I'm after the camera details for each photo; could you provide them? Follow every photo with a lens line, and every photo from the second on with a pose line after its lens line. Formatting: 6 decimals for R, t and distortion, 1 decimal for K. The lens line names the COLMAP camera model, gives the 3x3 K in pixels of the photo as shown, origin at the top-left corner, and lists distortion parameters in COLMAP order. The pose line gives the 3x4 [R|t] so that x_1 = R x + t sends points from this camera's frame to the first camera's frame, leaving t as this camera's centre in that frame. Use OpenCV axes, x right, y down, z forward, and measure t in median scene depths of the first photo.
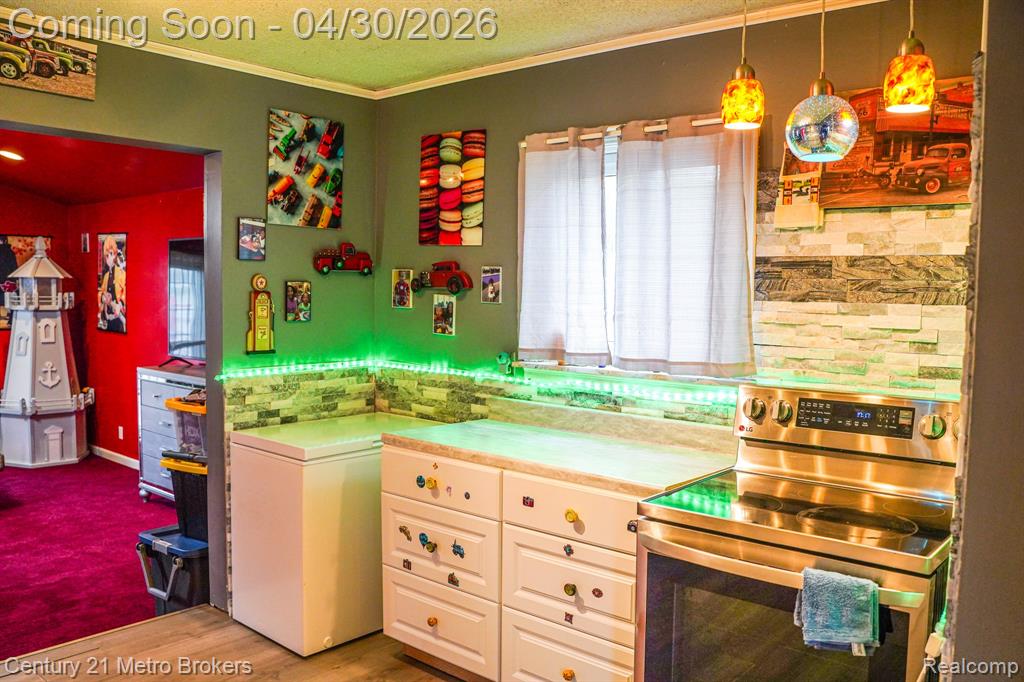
lens RADIAL K [[838.9, 0, 515.3], [0, 838.9, 347.3], [0, 0, 1]] dist [-0.110263, 0.082745]
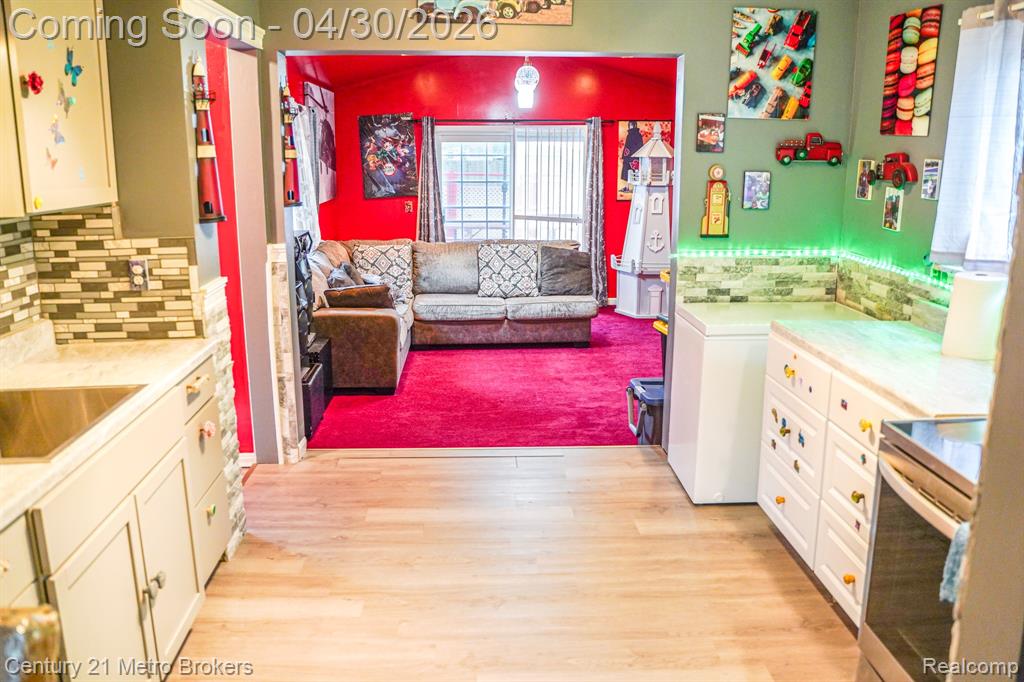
lens RADIAL K [[838.9, 0, 507.4], [0, 838.9, 347.0], [0, 0, 1]] dist [-0.110263, 0.082745]
pose [[0.687321, 0.151859, -0.710302, 0.299599], [-0.040308, 0.984368, 0.171449, -0.025911], [0.725235, -0.089209, 0.682698, 0.022946]]
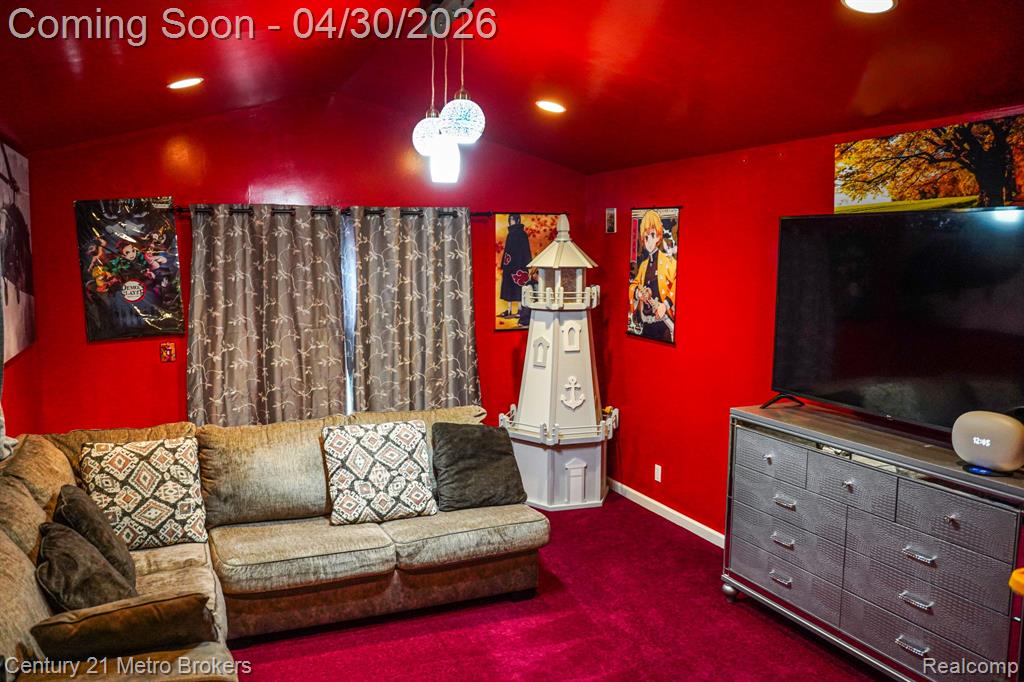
lens RADIAL K [[838.9, 0, 503.7], [0, 838.9, 346.0], [0, 0, 1]] dist [-0.110263, 0.082745]
pose [[0.890980, 0.038546, -0.452403, -0.510968], [-0.020093, 0.998761, 0.045524, -0.086577], [0.453597, -0.031471, 0.890651, 0.494120]]
